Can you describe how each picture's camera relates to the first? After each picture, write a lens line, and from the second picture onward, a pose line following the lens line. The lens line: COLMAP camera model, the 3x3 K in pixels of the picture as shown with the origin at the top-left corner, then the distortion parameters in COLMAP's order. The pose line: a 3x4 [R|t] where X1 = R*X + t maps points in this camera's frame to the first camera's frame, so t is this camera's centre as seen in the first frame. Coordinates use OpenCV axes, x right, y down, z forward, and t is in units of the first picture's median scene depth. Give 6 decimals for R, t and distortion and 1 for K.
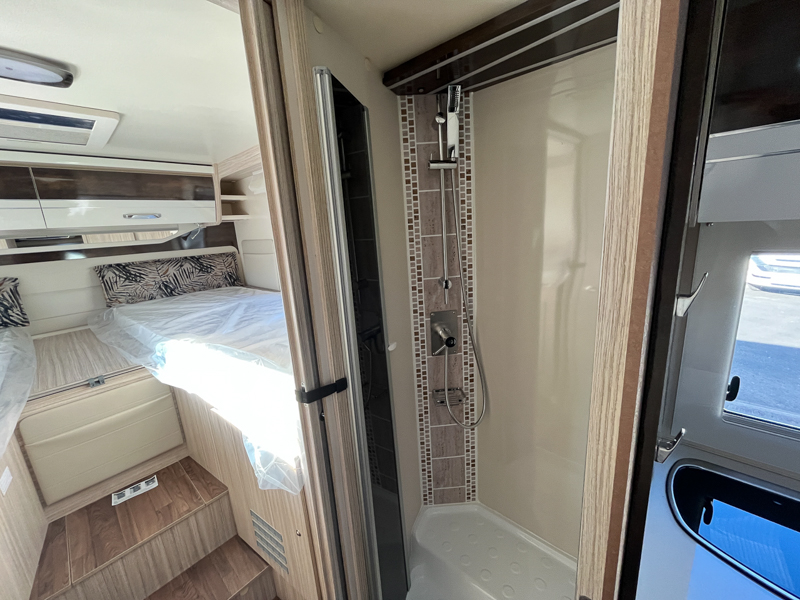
lens RADIAL K [[327.5, 0, 401.1], [0, 327.5, 296.3], [0, 0, 1]] dist [-0.003013, -0.000312]
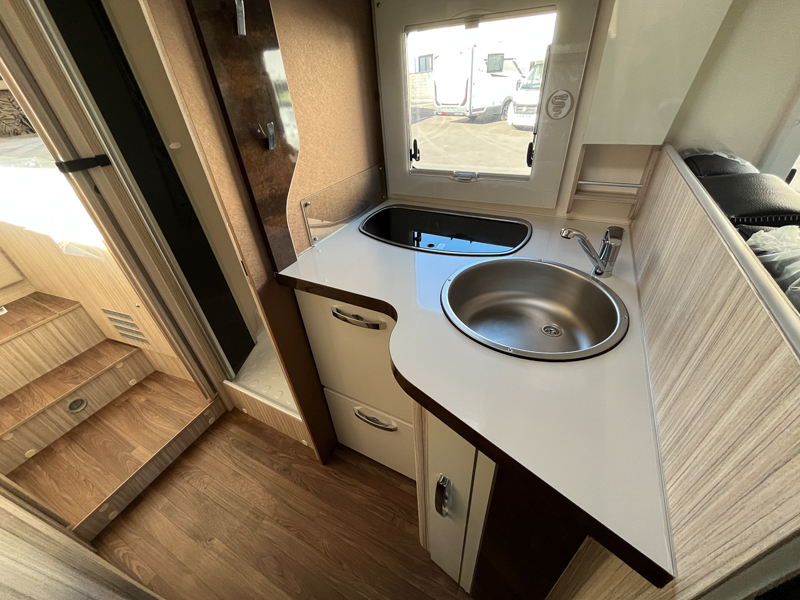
lens RADIAL K [[327.5, 0, 401.1], [0, 327.5, 296.3], [0, 0, 1]] dist [-0.003013, -0.000312]
pose [[0.966810, -0.145094, 0.210302, 0.340538], [0.060125, 0.929194, 0.364669, 0.220080], [-0.248323, -0.339921, 0.907078, -0.336505]]
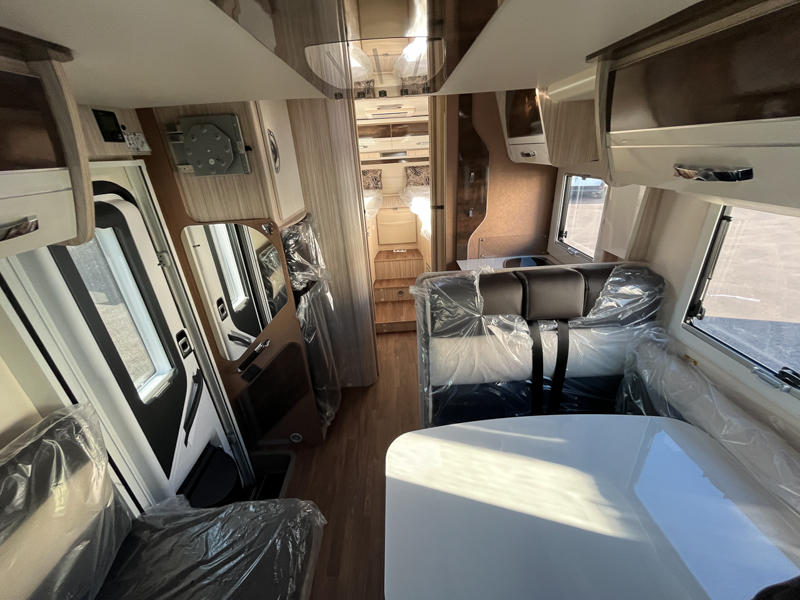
lens RADIAL K [[327.5, 0, 401.1], [0, 327.5, 296.3], [0, 0, 1]] dist [-0.003013, -0.000312]
pose [[0.691320, 0.317158, -0.649221, 1.213459], [-0.147458, 0.941533, 0.302939, 0.107133], [0.707342, -0.113695, 0.697668, -1.065115]]
